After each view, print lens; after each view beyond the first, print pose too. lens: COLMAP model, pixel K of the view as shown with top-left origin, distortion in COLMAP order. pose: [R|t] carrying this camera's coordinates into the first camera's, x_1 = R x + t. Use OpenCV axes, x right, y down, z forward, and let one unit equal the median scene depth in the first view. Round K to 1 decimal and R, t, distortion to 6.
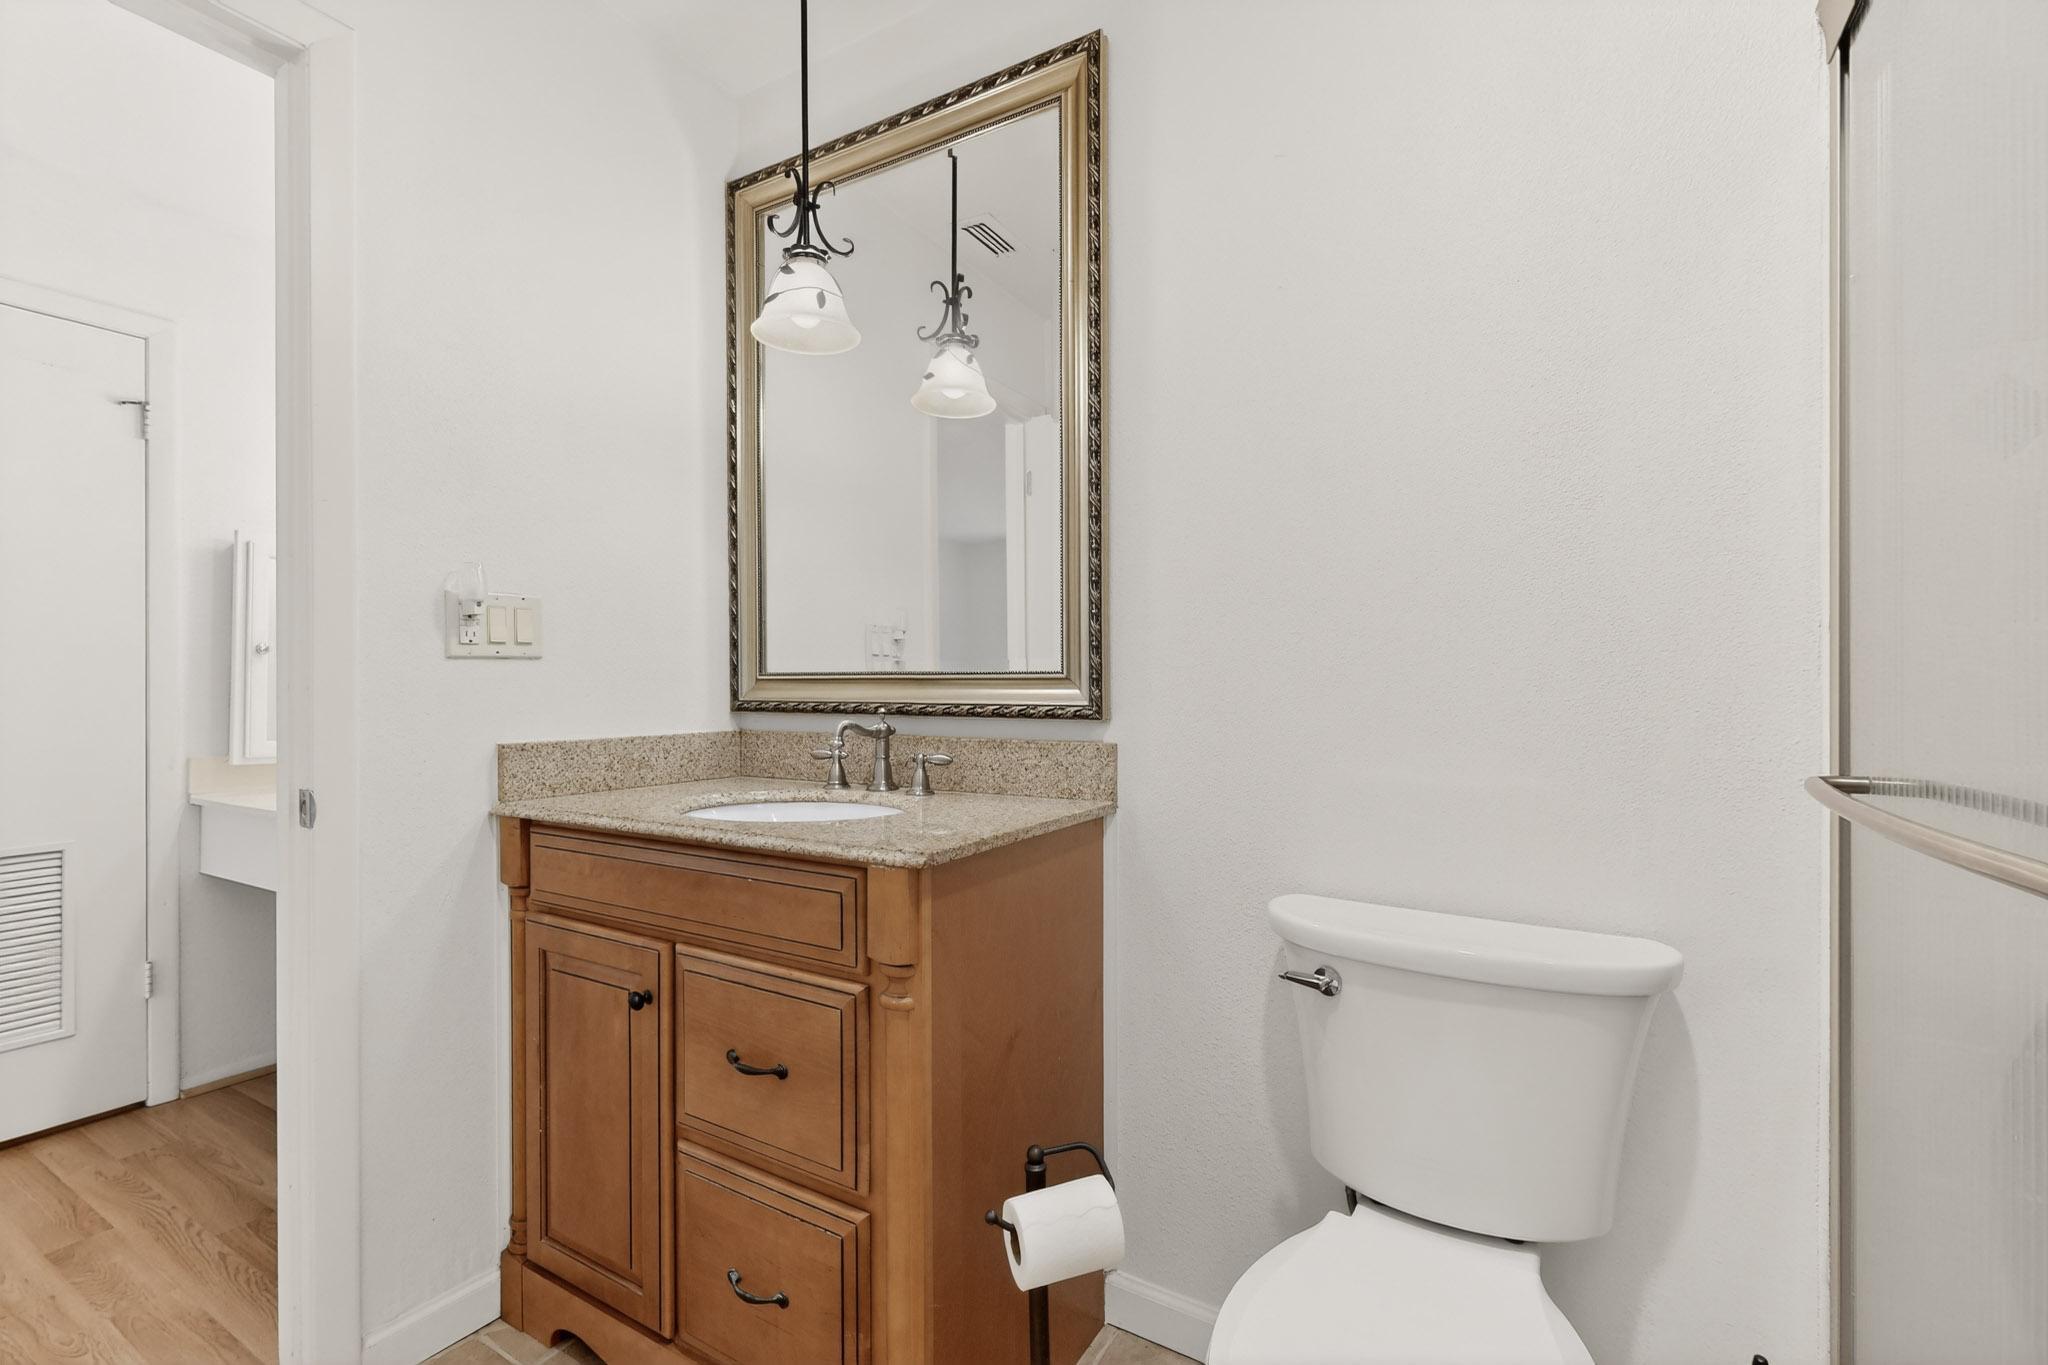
lens RADIAL K [[891.1, 0, 1025.2], [0, 891.1, 678.3], [0, 0, 1]] dist [0.002142, -0.000259]
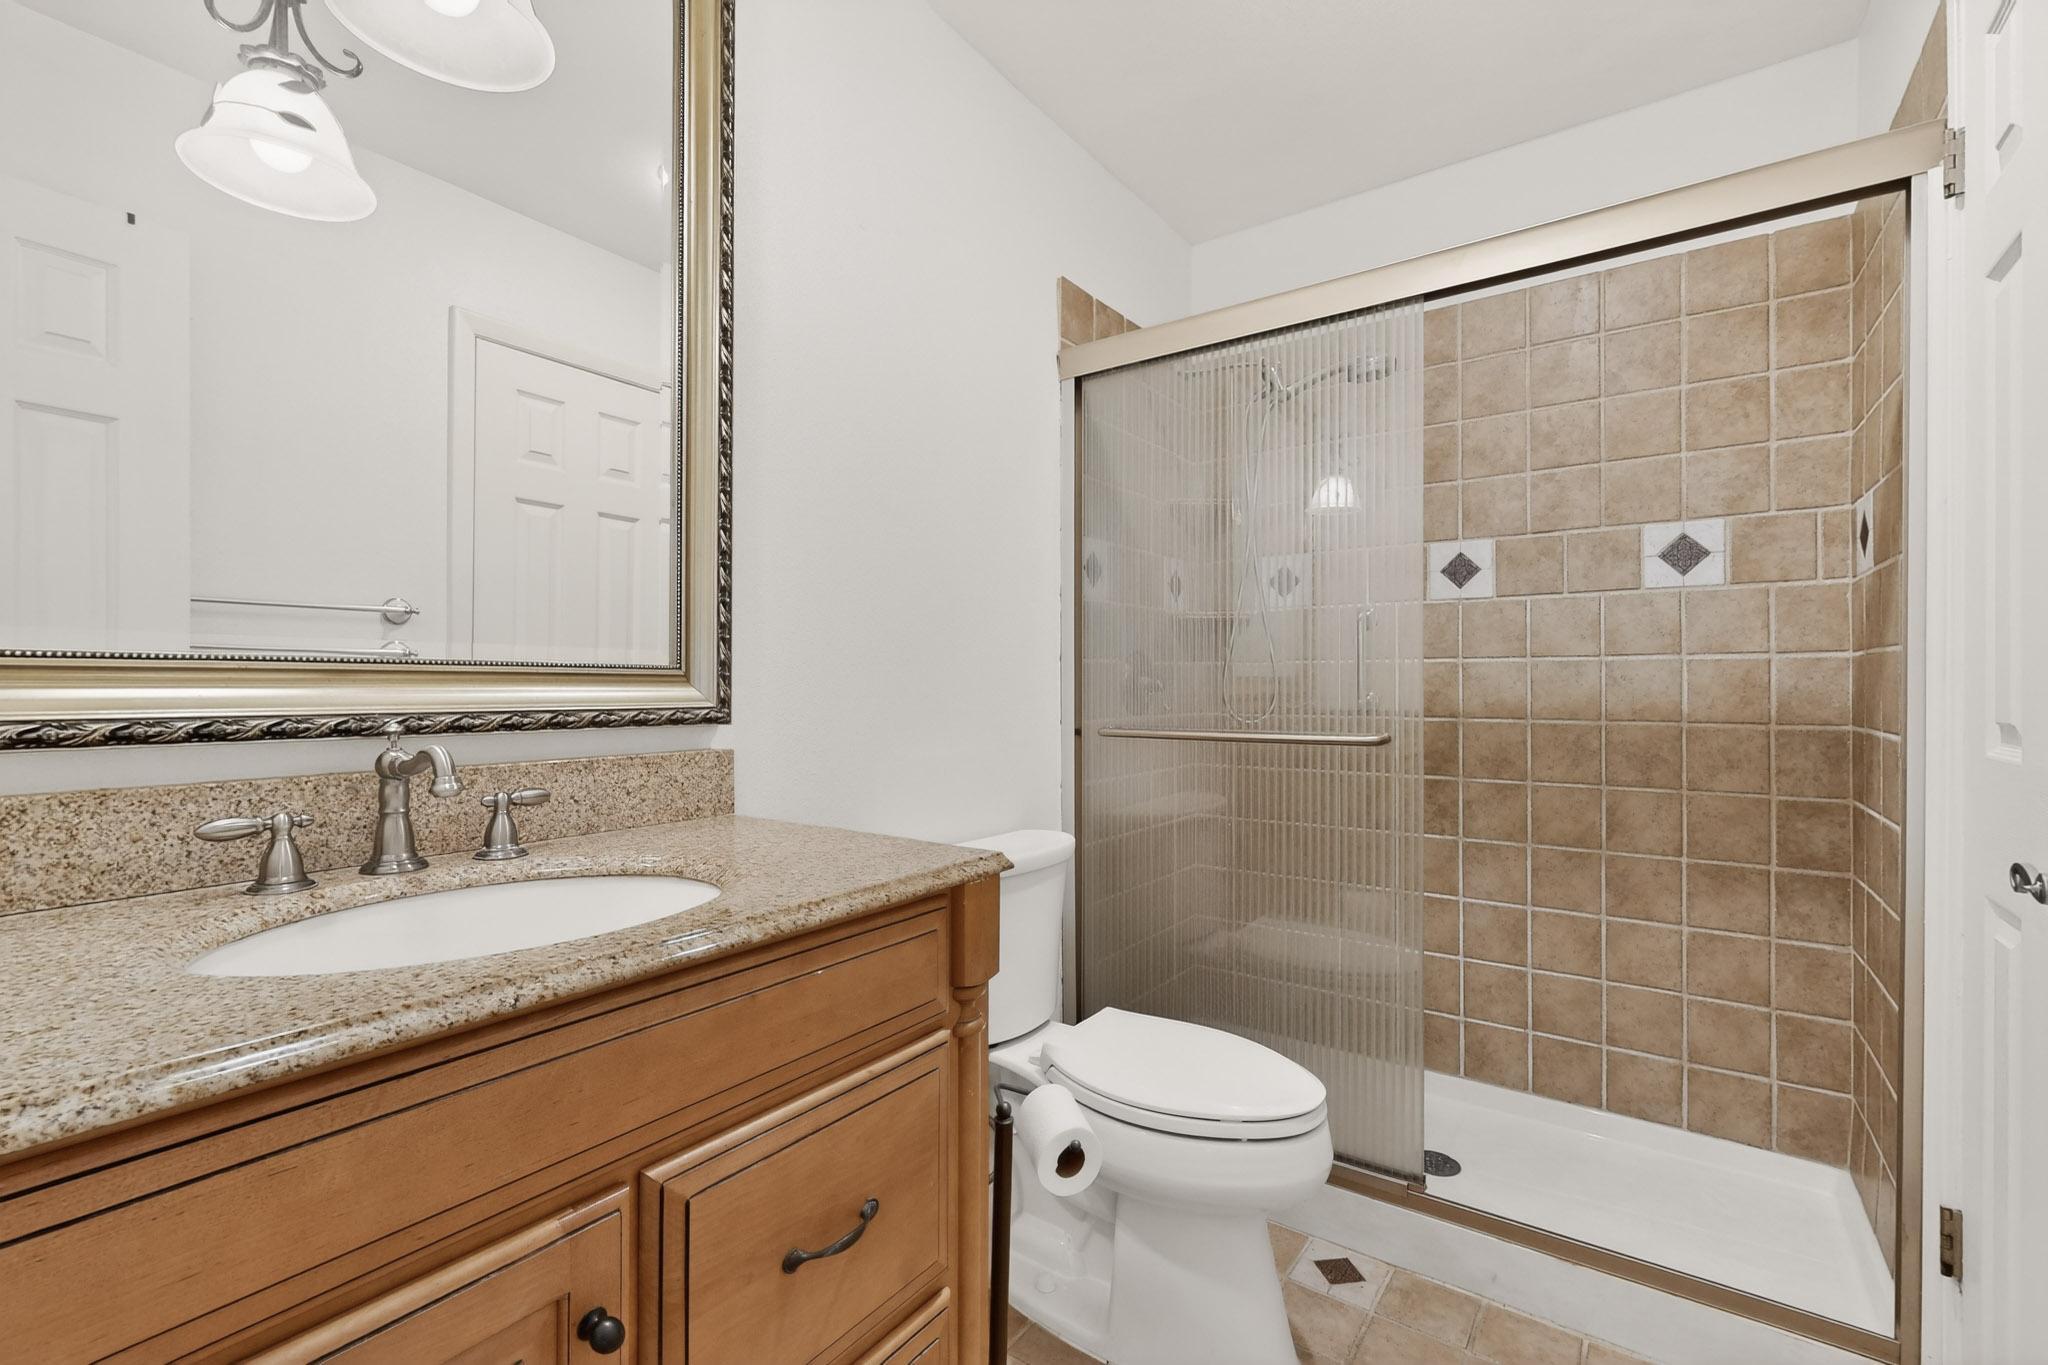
lens RADIAL K [[891.1, 0, 1027.8], [0, 891.1, 687.6], [0, 0, 1]] dist [0.002142, -0.000259]
pose [[0.100960, -0.001412, 0.994889, -0.728149], [-0.004741, 0.999987, 0.001900, 0.008896], [-0.994879, -0.004909, 0.100952, 0.592386]]
